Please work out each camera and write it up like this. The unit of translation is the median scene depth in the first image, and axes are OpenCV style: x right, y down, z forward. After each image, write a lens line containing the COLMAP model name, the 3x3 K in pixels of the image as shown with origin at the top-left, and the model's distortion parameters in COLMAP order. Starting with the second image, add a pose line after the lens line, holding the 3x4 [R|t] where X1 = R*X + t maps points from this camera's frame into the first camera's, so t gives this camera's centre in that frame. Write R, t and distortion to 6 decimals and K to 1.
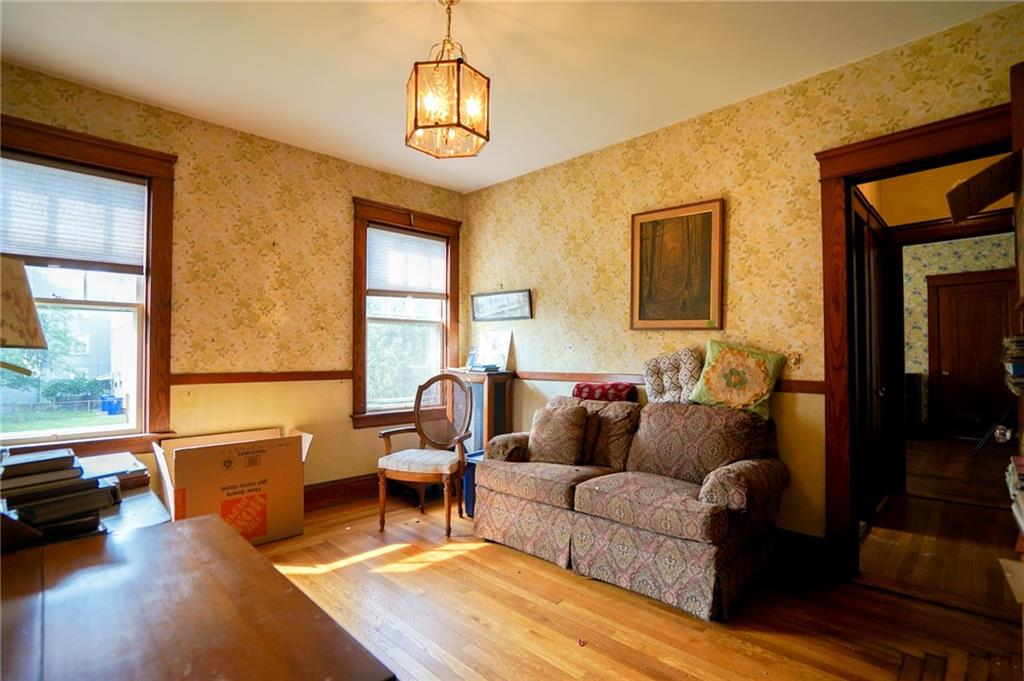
lens RADIAL K [[475.2, 0, 521.7], [0, 475.2, 343.3], [0, 0, 1]] dist [-0.046949, 0.015517]
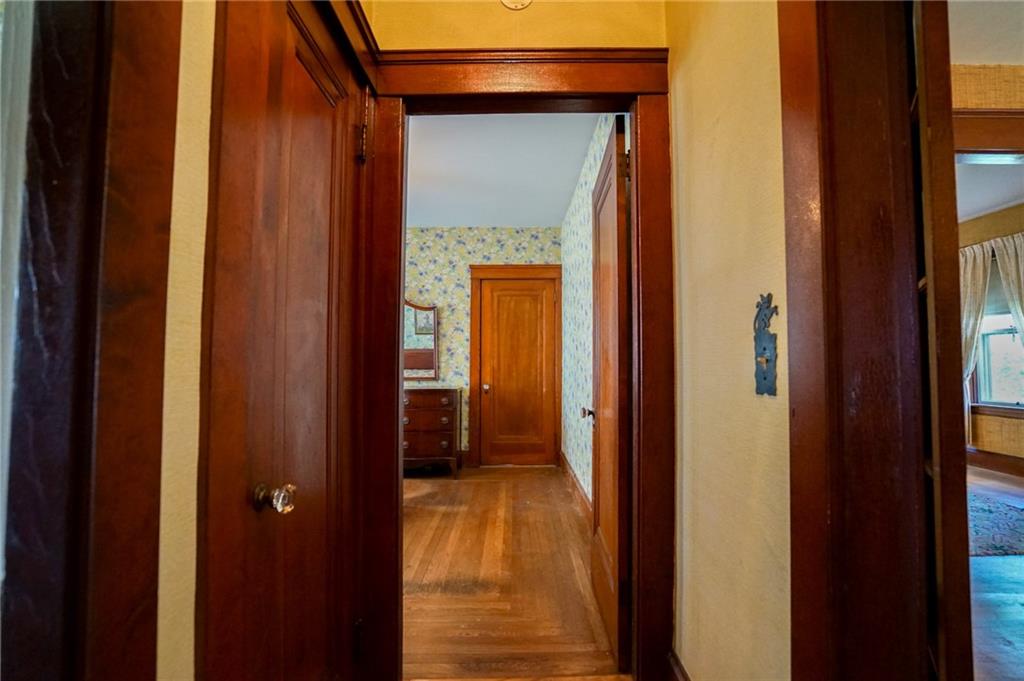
lens RADIAL K [[475.2, 0, 513.9], [0, 475.2, 348.6], [0, 0, 1]] dist [-0.046949, 0.015517]
pose [[0.697731, 0.030830, 0.715696, 0.351023], [-0.017455, 0.999509, -0.026039, 0.018003], [-0.716147, 0.005675, 0.697926, 0.380399]]
